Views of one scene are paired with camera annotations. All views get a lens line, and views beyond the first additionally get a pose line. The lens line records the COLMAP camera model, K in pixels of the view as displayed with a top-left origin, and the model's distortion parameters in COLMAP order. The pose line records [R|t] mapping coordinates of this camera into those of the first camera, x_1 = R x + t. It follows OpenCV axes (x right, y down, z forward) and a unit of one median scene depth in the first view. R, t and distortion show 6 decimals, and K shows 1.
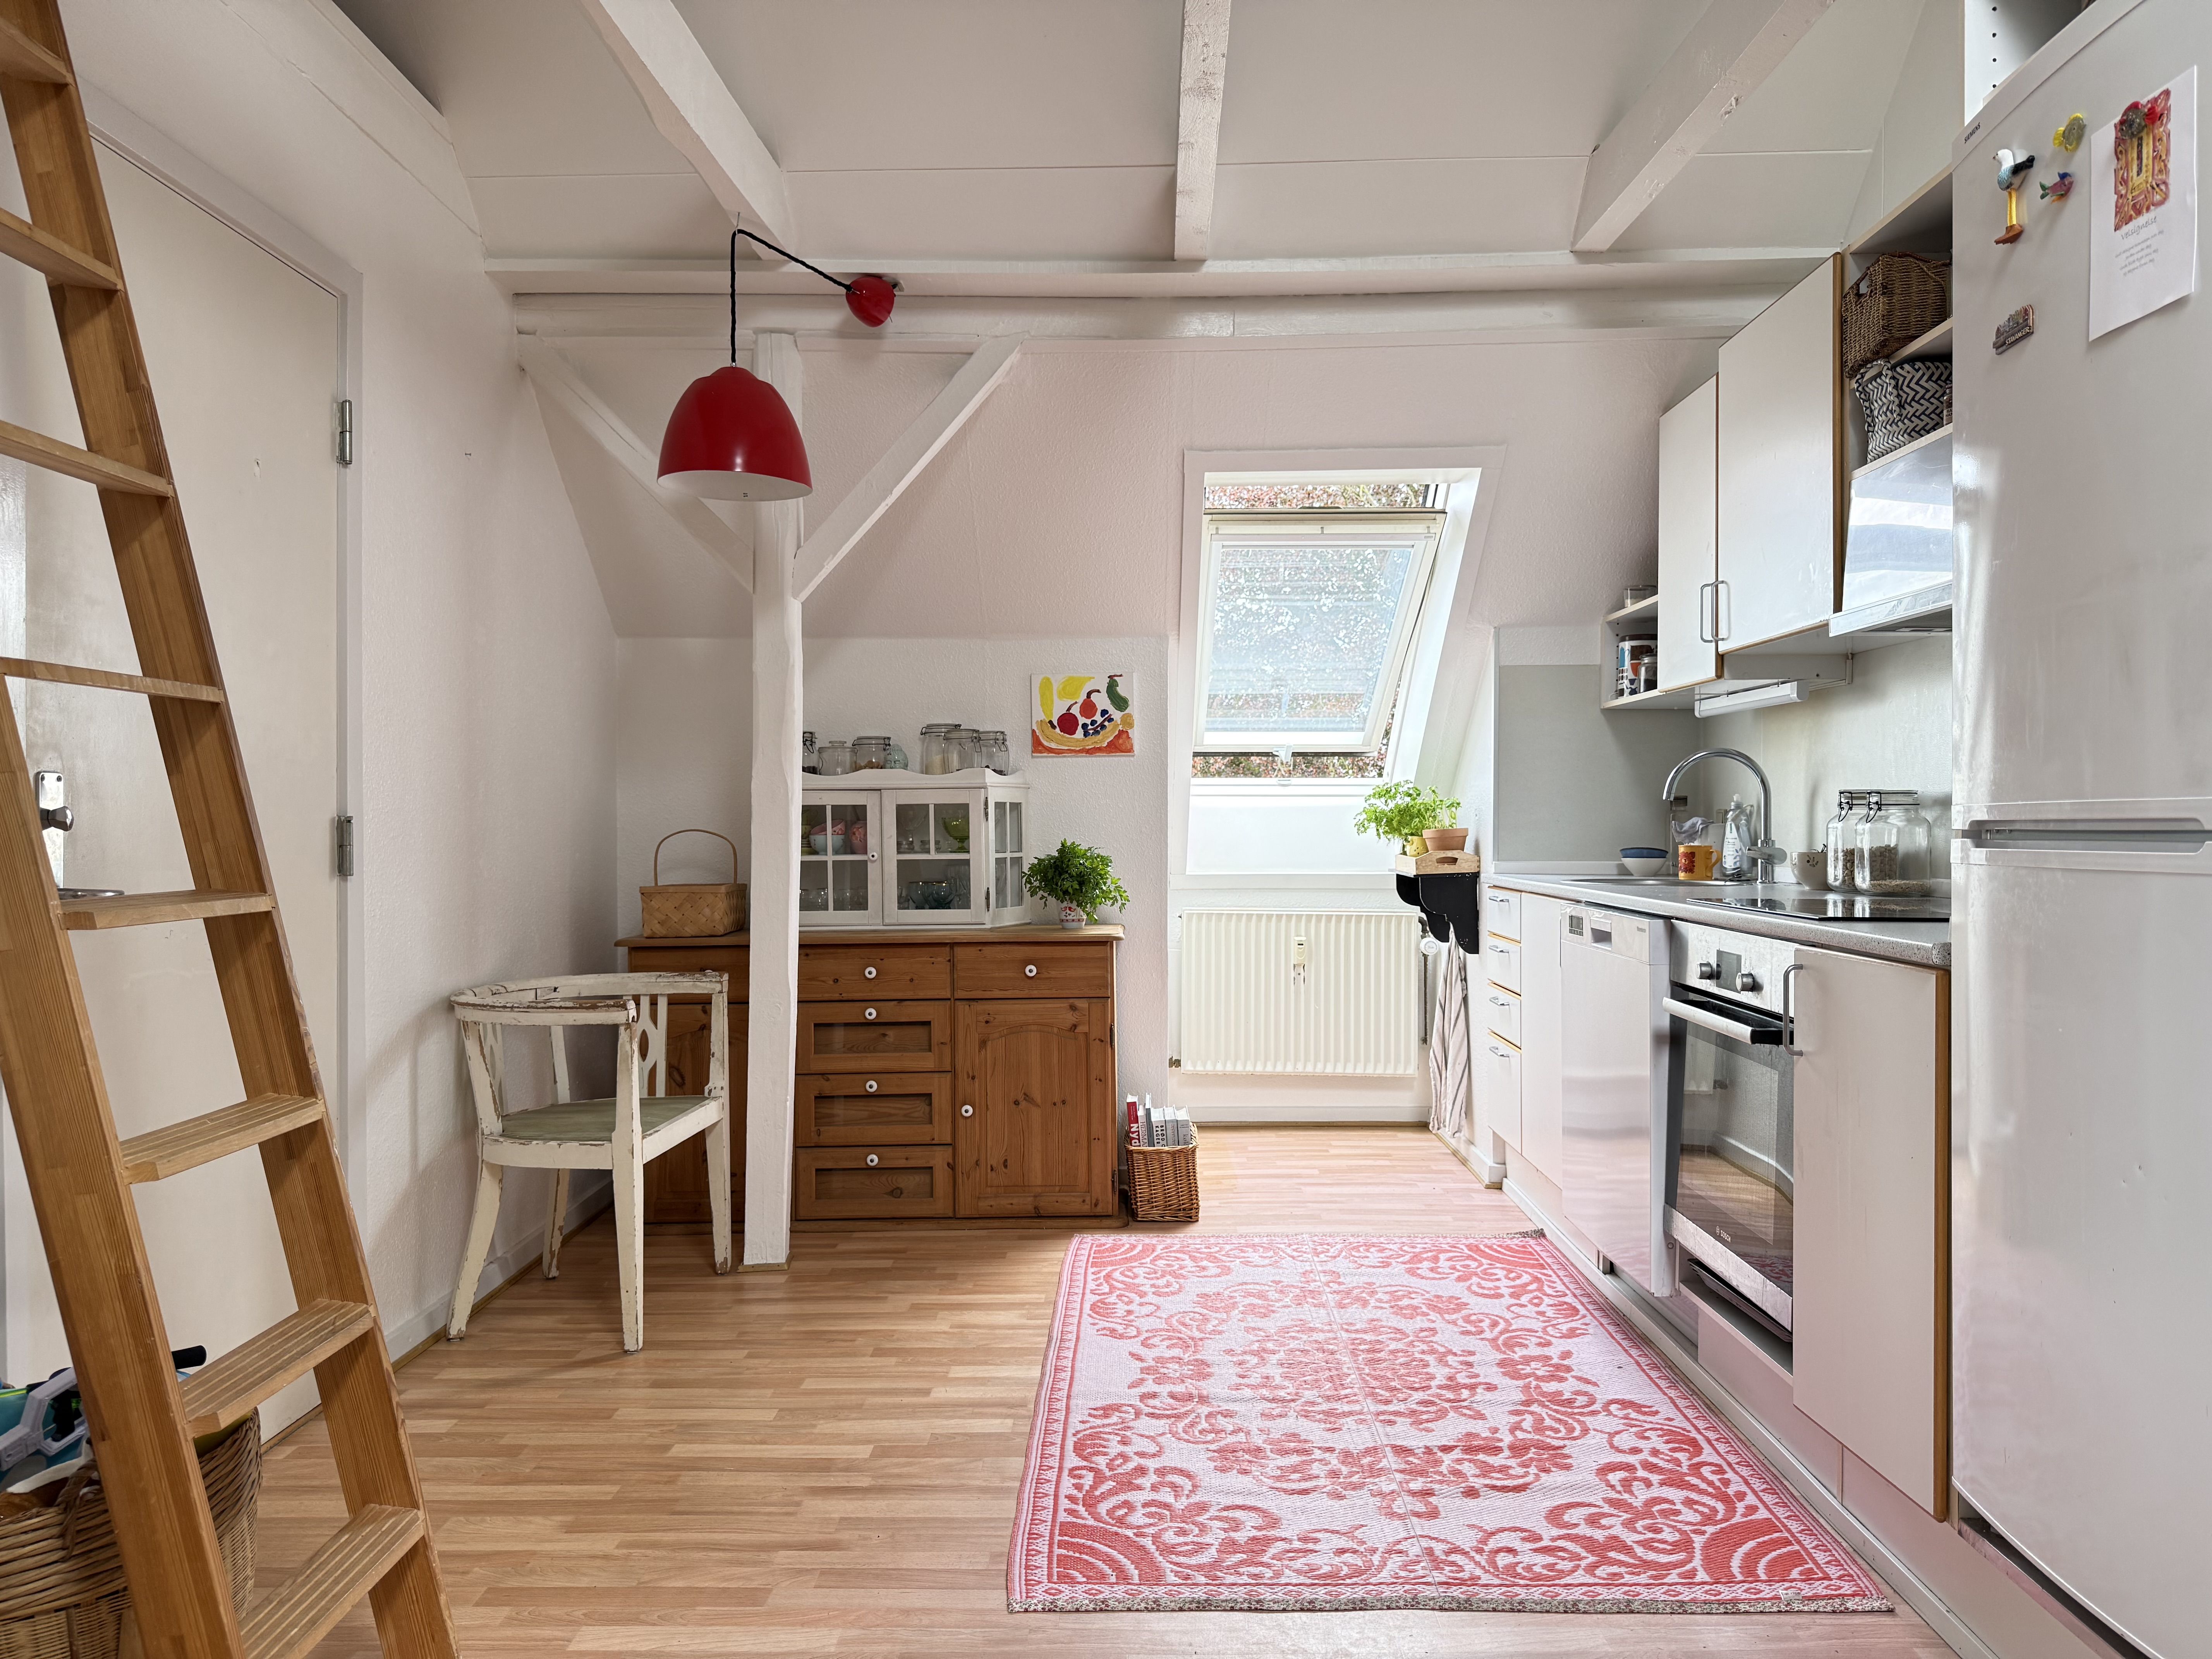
lens RADIAL K [[1538.8, 0, 1092.8], [0, 1538.8, 830.3], [0, 0, 1]] dist [0.202615, -0.365749]
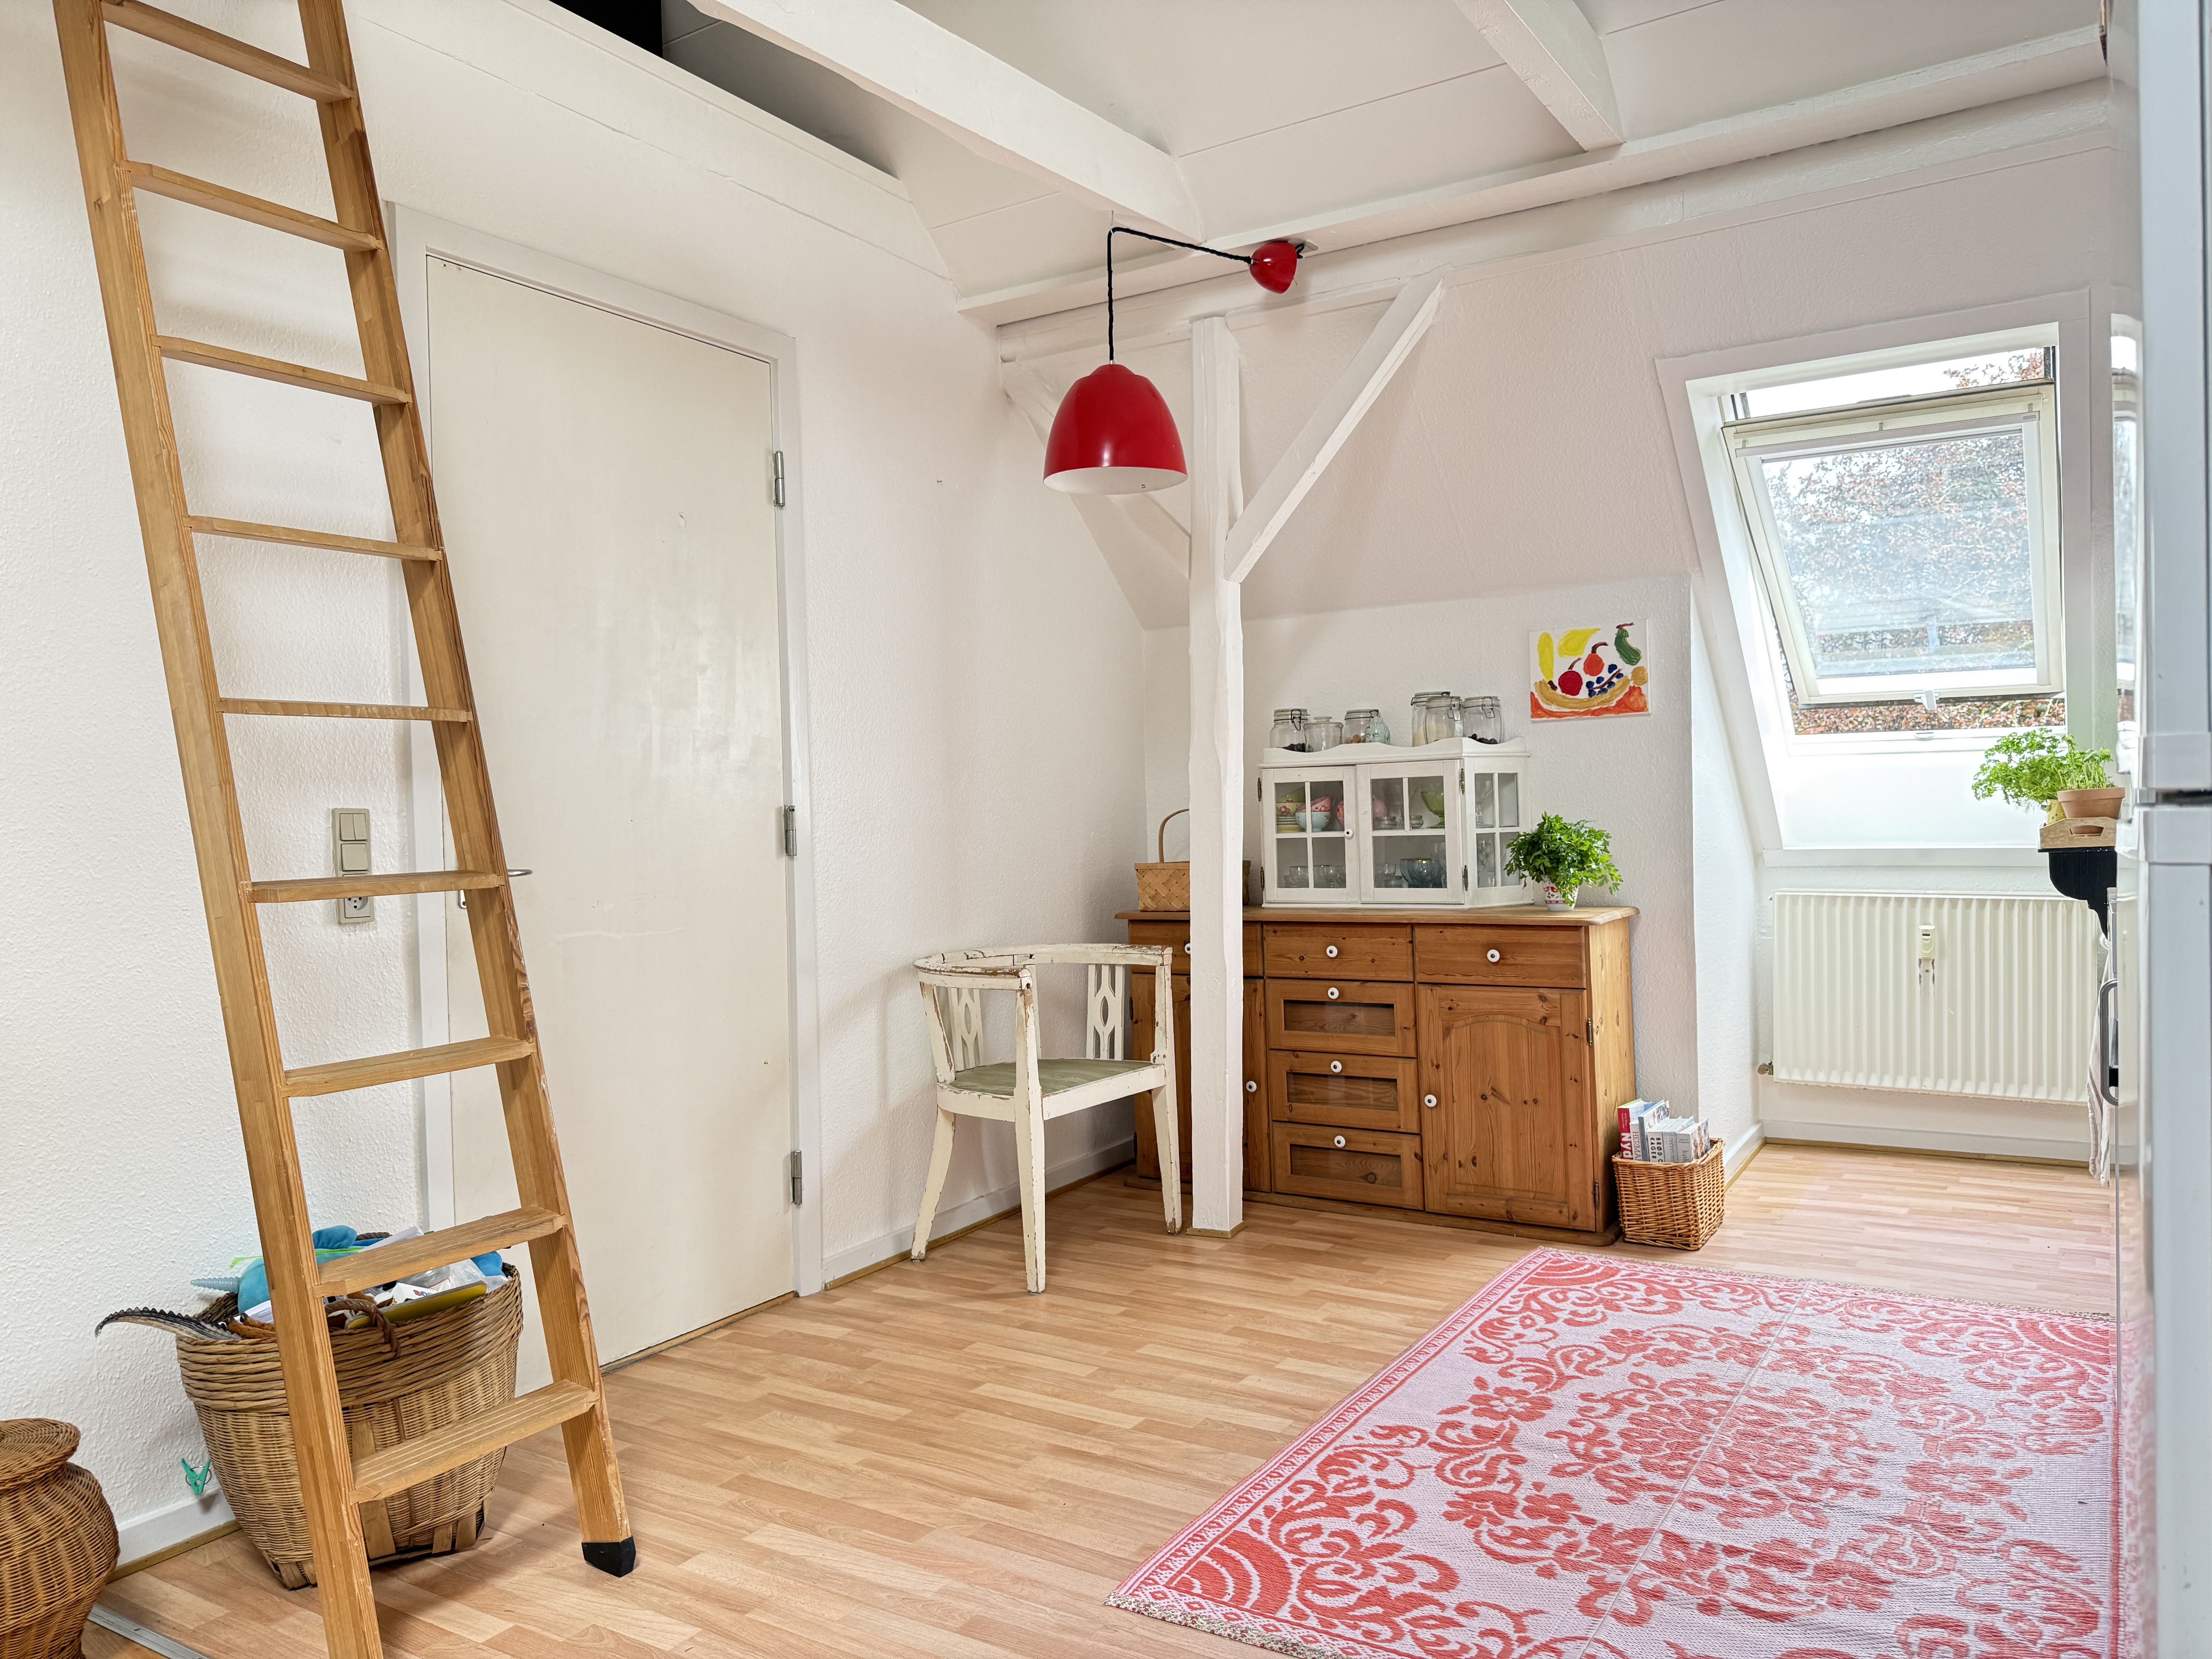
lens RADIAL K [[1540.2, 0, 1115.3], [0, 1540.2, 831.5], [0, 0, 1]] dist [0.153866, -0.239516]
pose [[0.862029, -0.009839, -0.506764, 0.253693], [0.019395, 0.999720, 0.013581, -0.000137], [0.506488, -0.021536, 0.861978, 0.093587]]
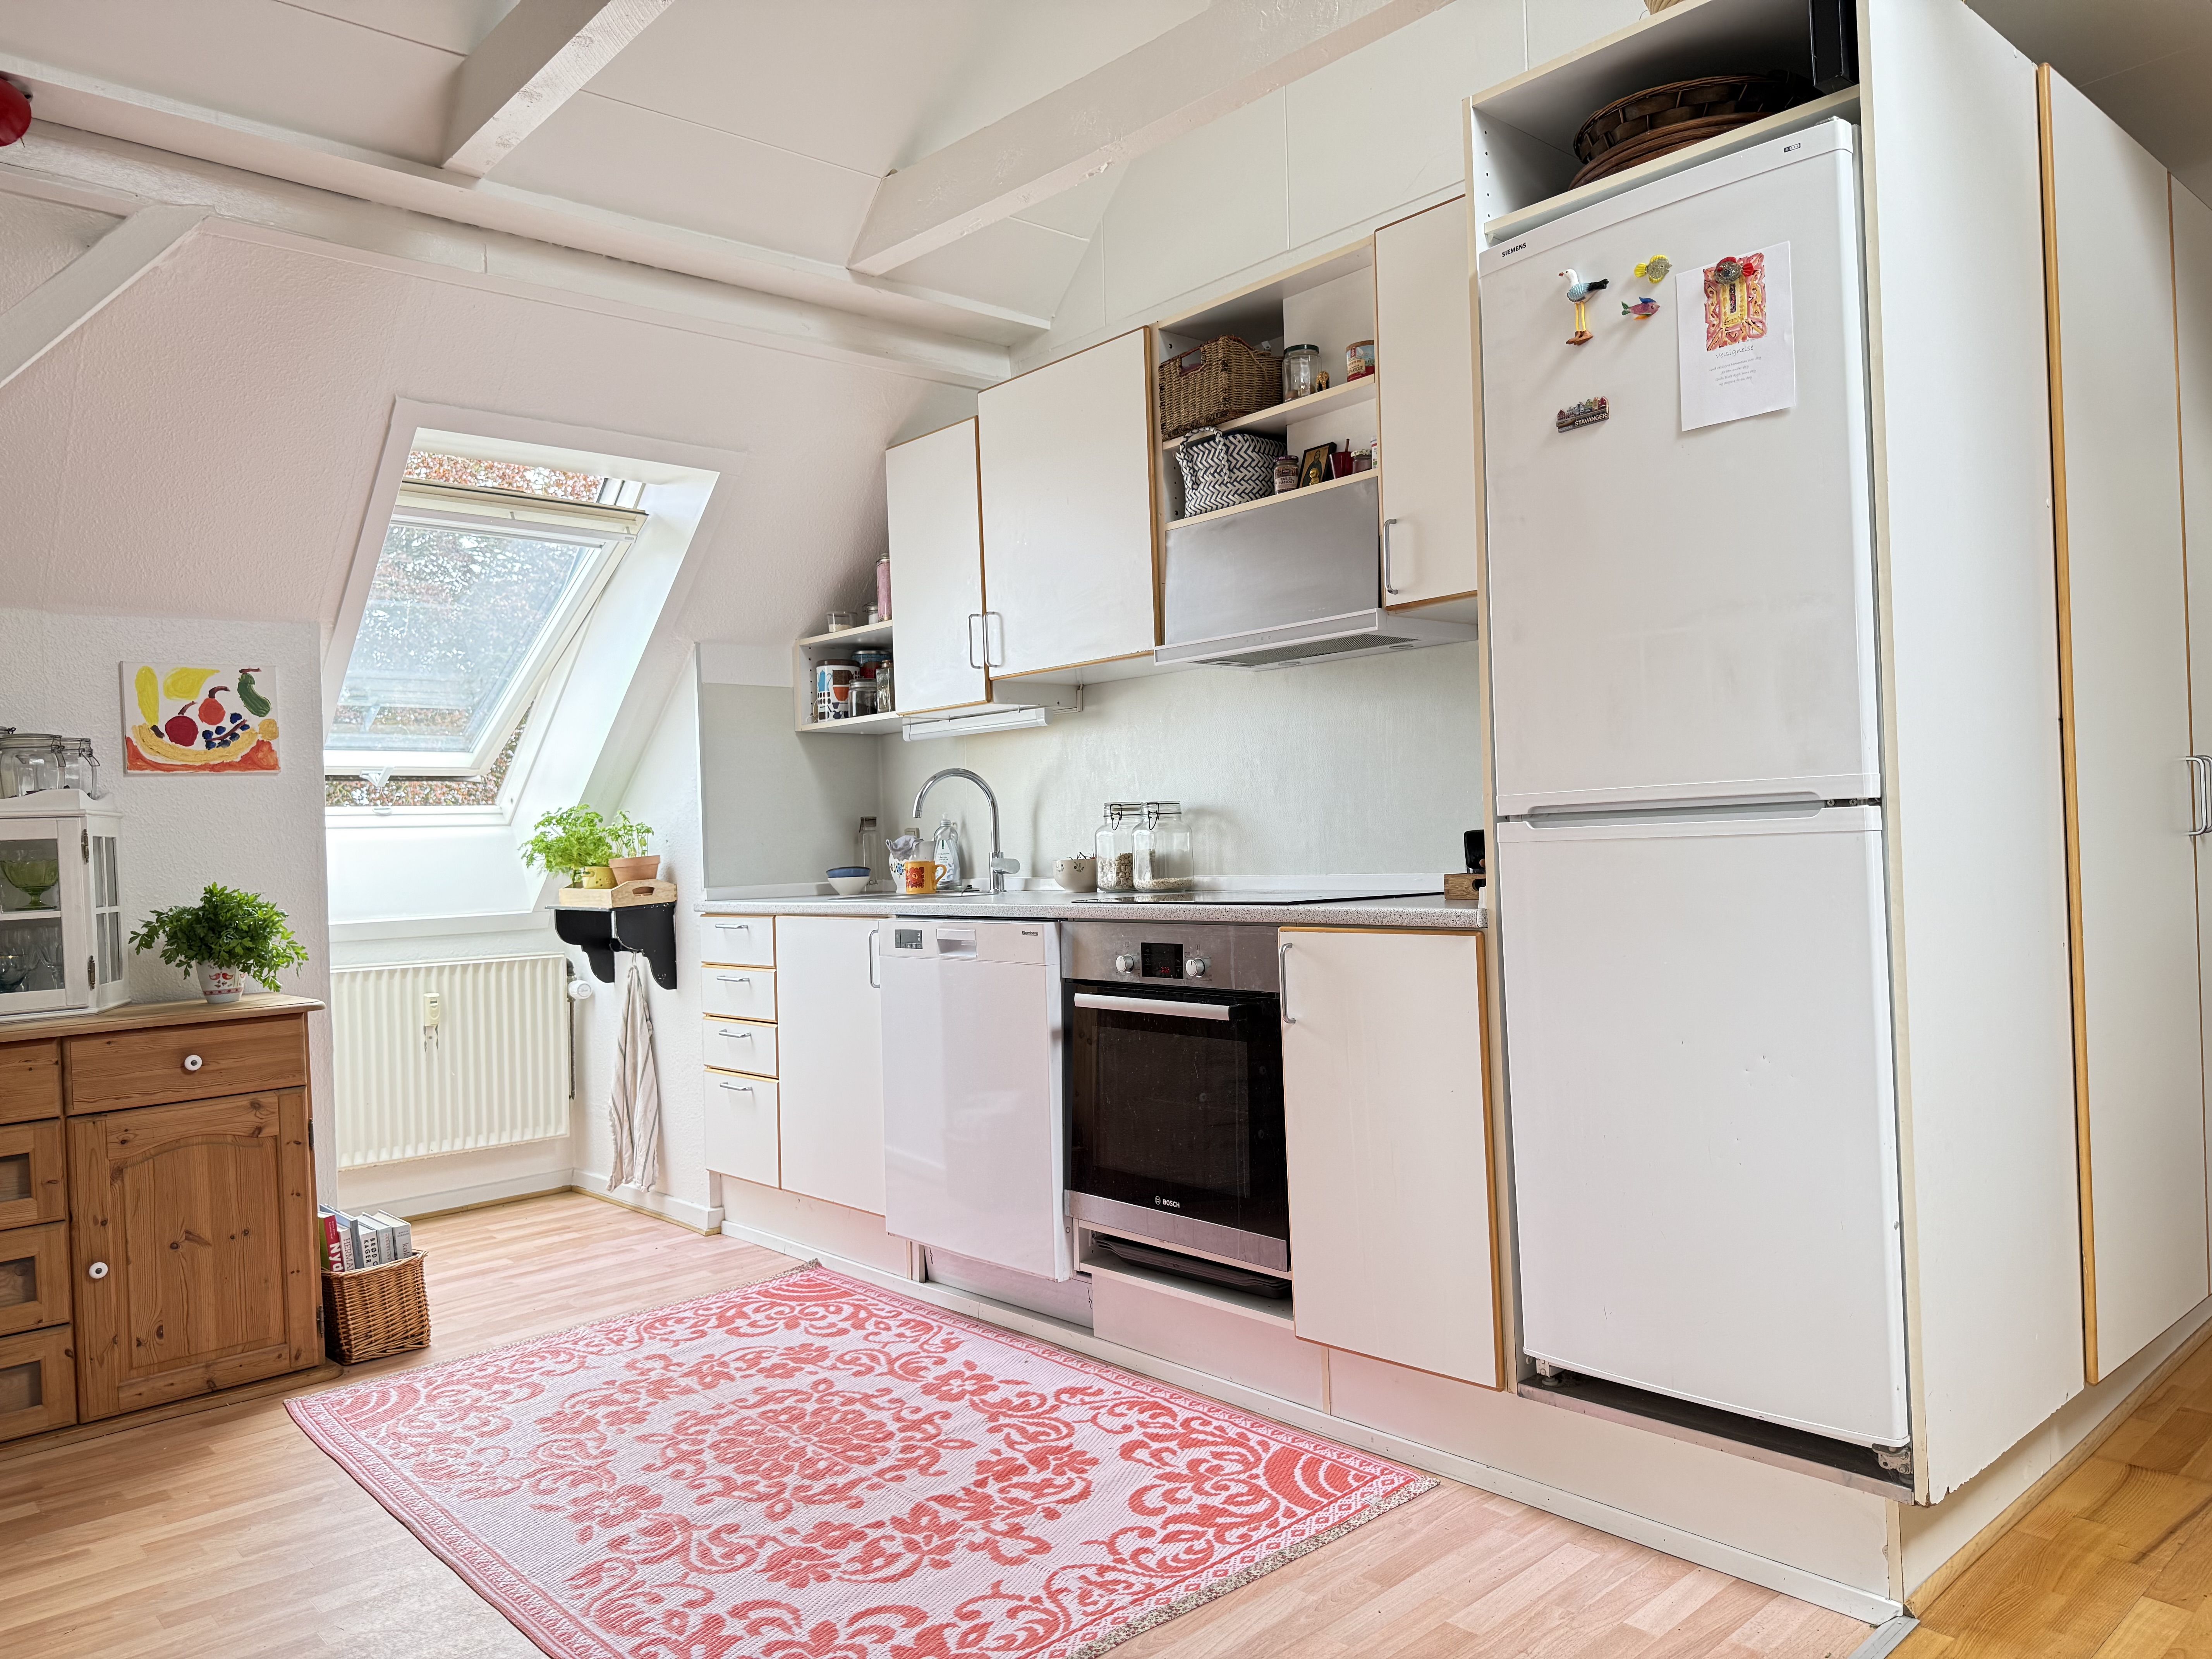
lens RADIAL K [[1571.6, 0, 1098.6], [0, 1571.6, 833.9], [0, 0, 1]] dist [0.008962, -0.006657]
pose [[0.727456, -0.021353, 0.685822, -0.256568], [0.038882, 0.999192, -0.010132, 0.006922], [-0.685052, 0.034037, 0.727699, 0.166631]]
